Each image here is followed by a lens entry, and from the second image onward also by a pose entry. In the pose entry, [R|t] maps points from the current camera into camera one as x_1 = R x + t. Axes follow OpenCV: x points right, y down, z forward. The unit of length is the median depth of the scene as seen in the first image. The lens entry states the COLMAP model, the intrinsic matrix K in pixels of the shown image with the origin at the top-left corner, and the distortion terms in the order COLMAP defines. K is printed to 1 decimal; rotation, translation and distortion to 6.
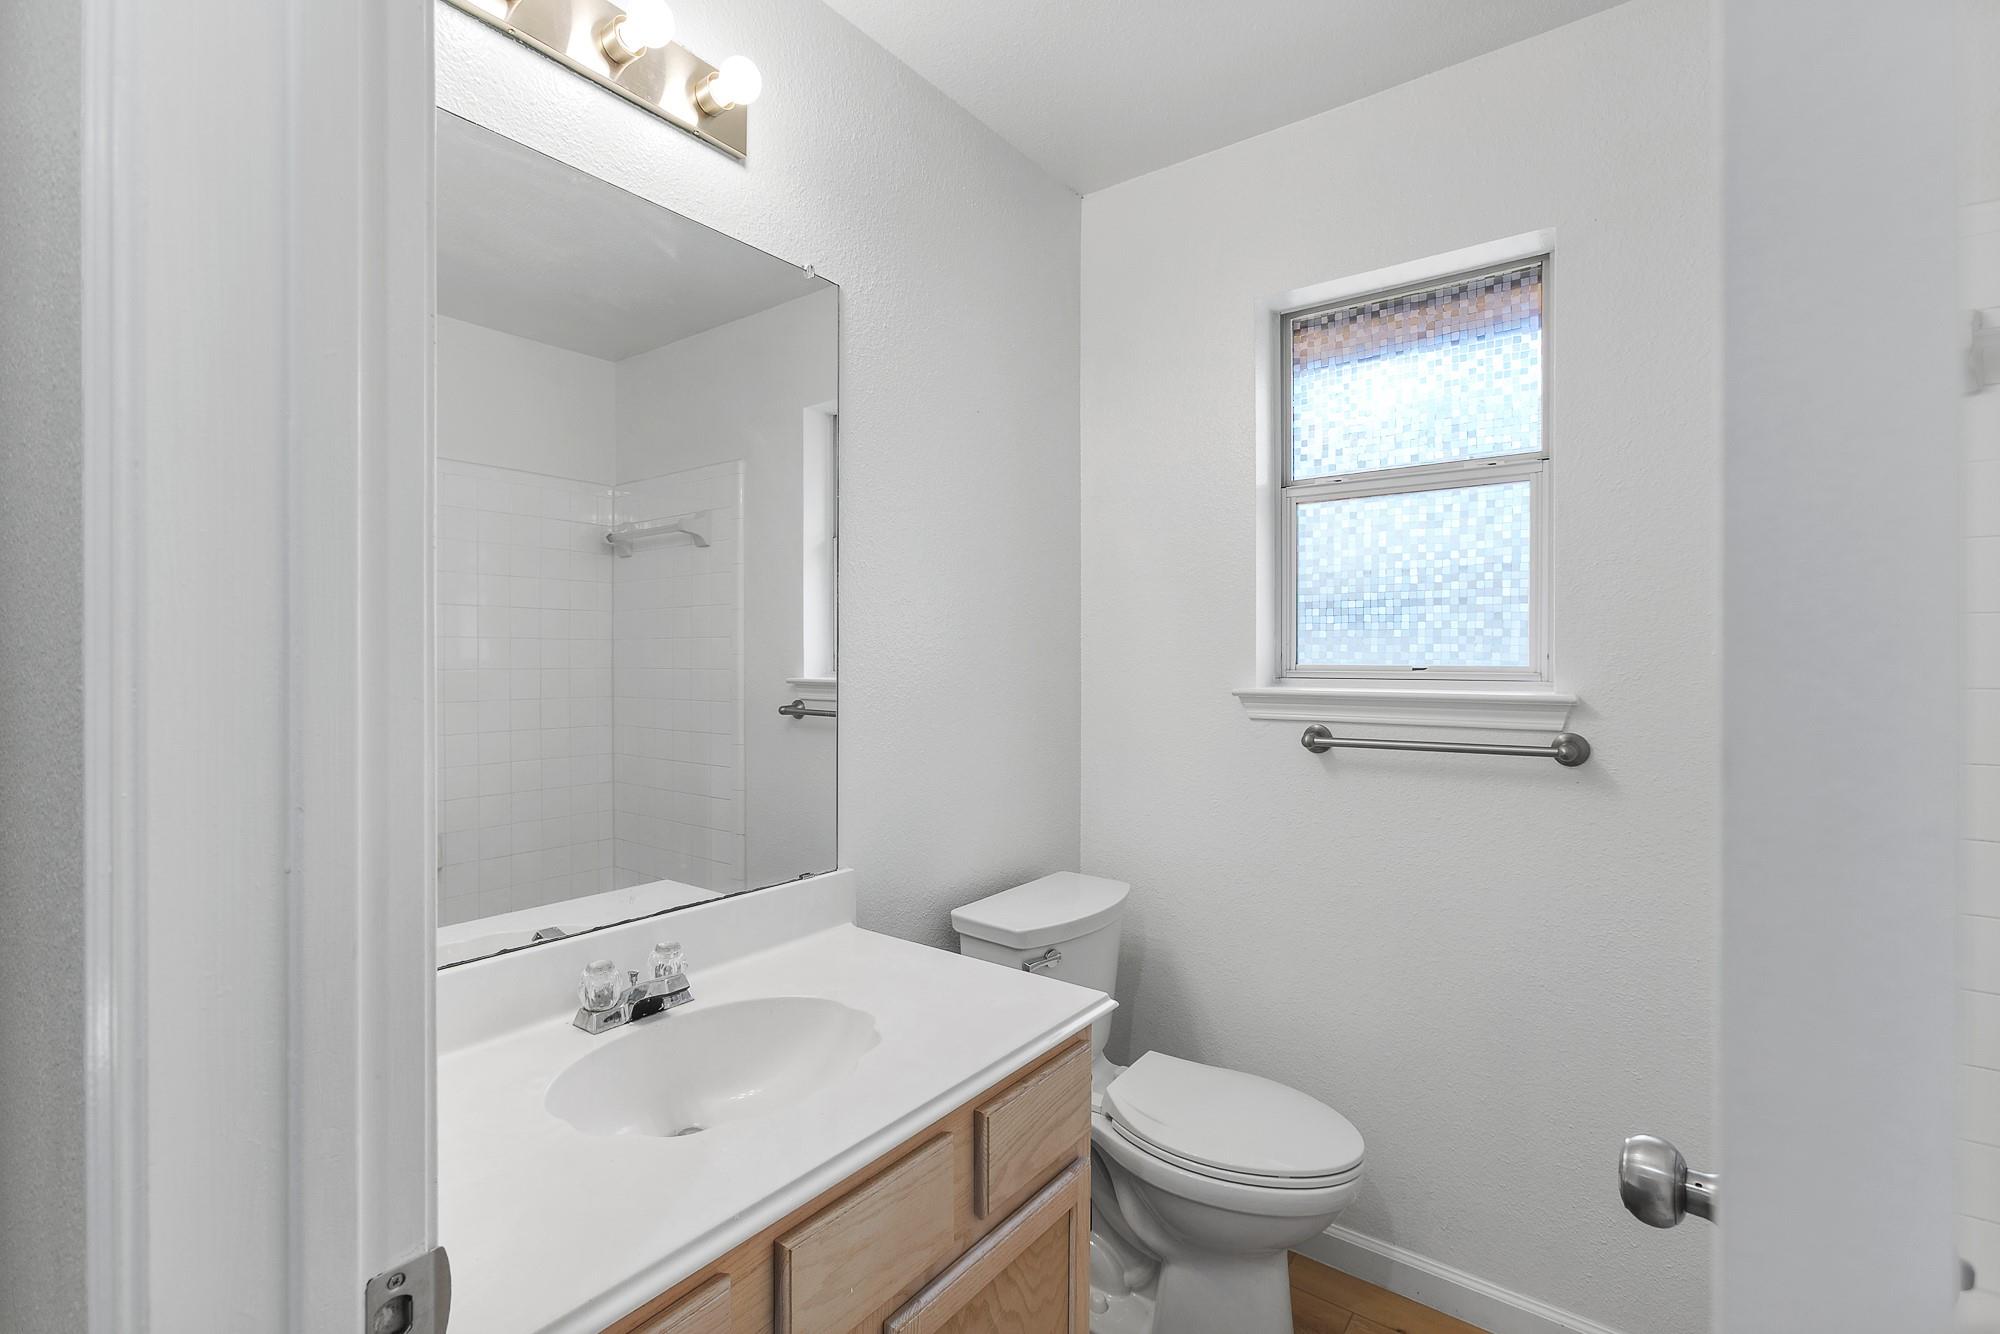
lens RADIAL K [[925.1, 0, 1001.3], [0, 925.1, 641.6], [0, 0, 1]] dist [-0.001881, 0.000234]
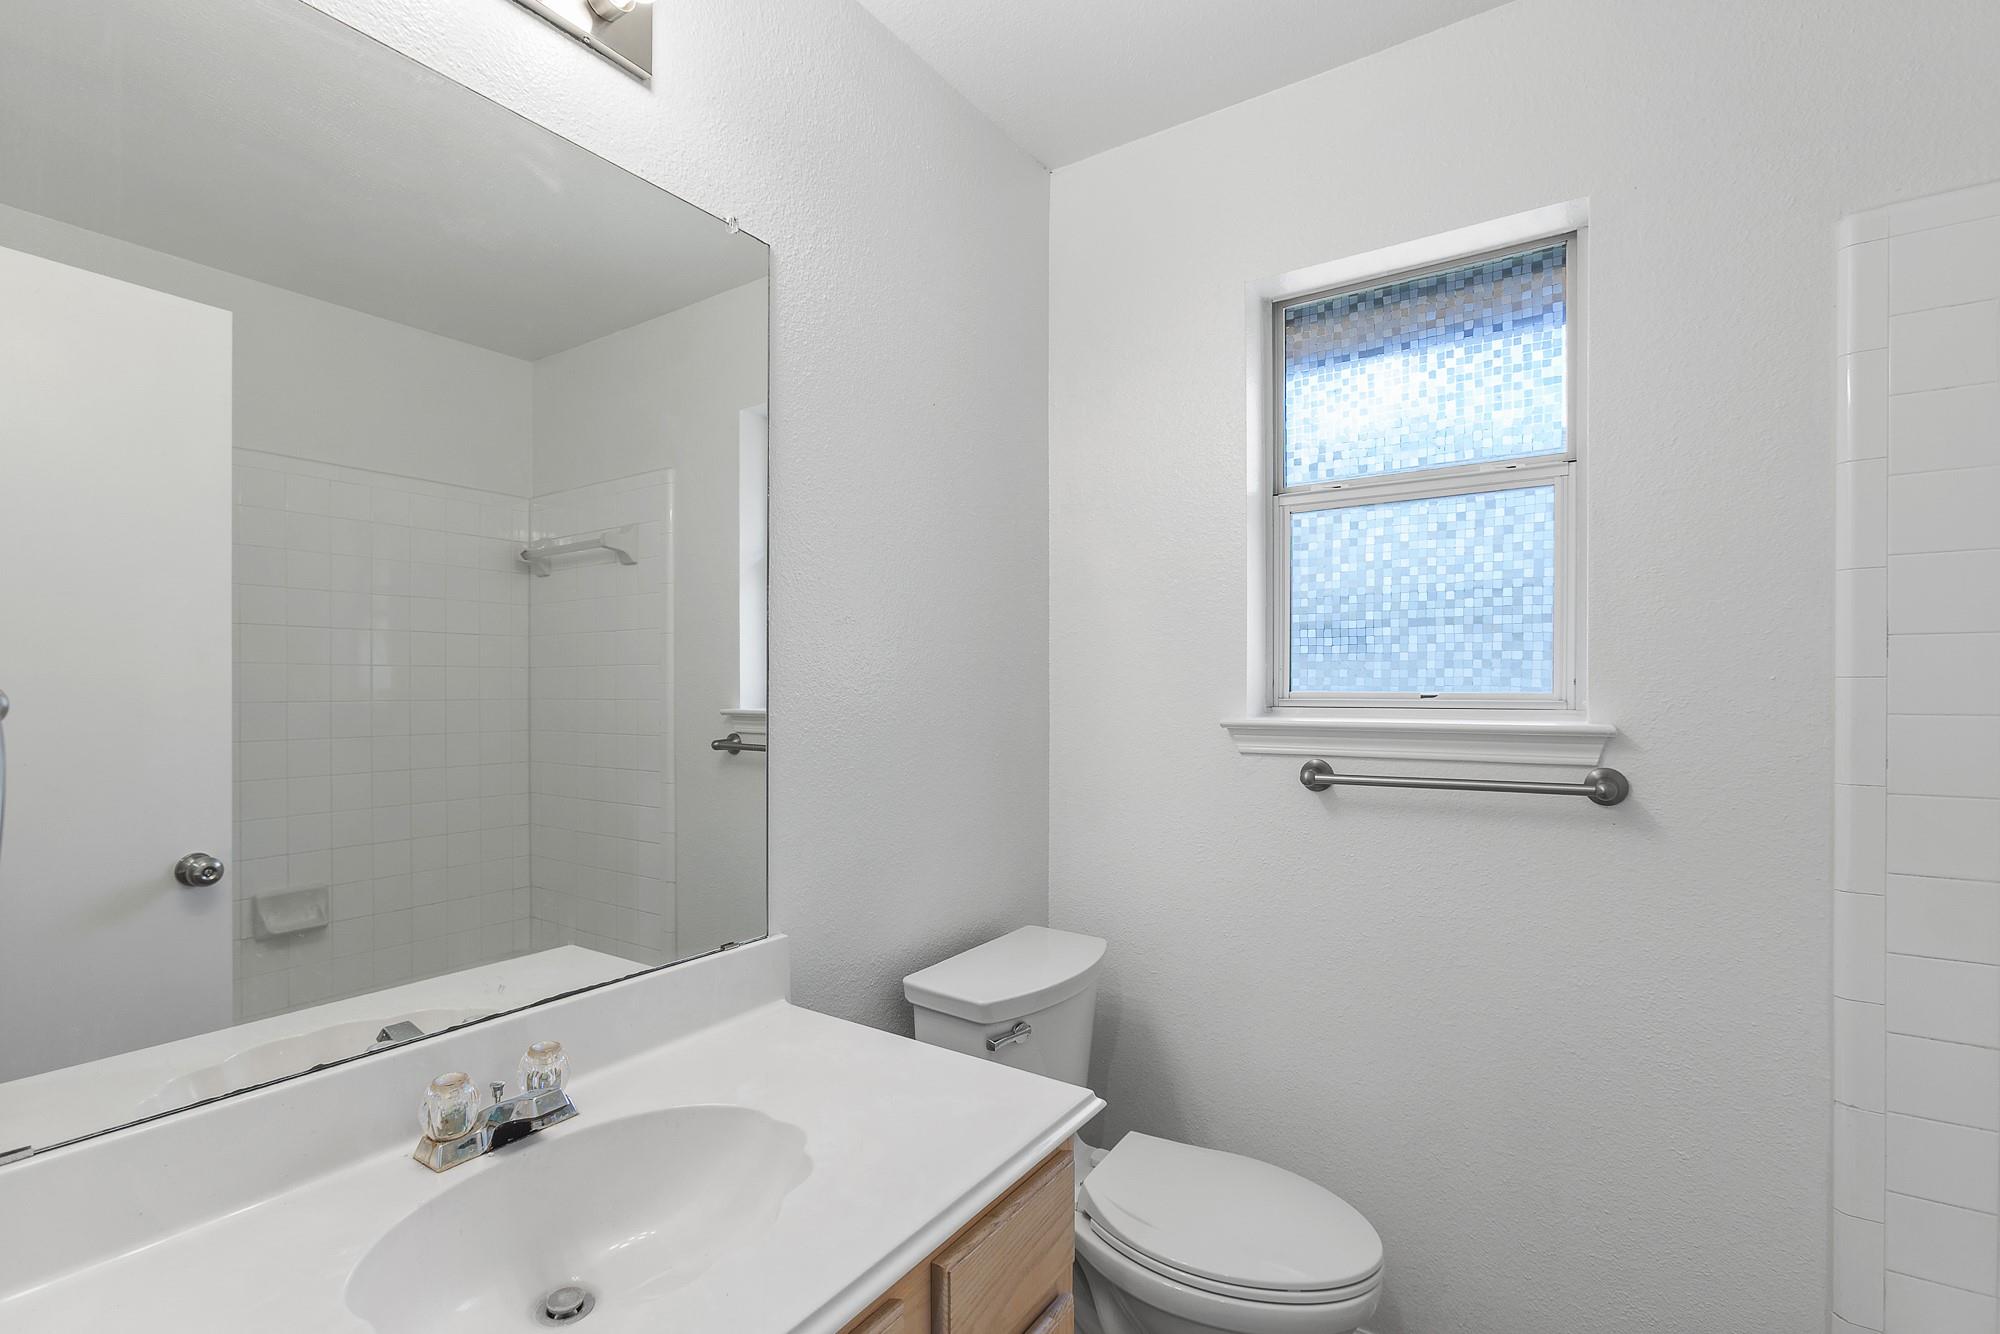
lens RADIAL K [[895.6, 0, 1020.1], [0, 895.6, 655.1], [0, 0, 1]] dist [-0.012316, 0.000031]
pose [[0.997393, -0.000858, 0.072161, -0.005931], [0.002135, 0.999842, -0.017622, 0.004222], [-0.072135, 0.017730, 0.997237, 0.172069]]
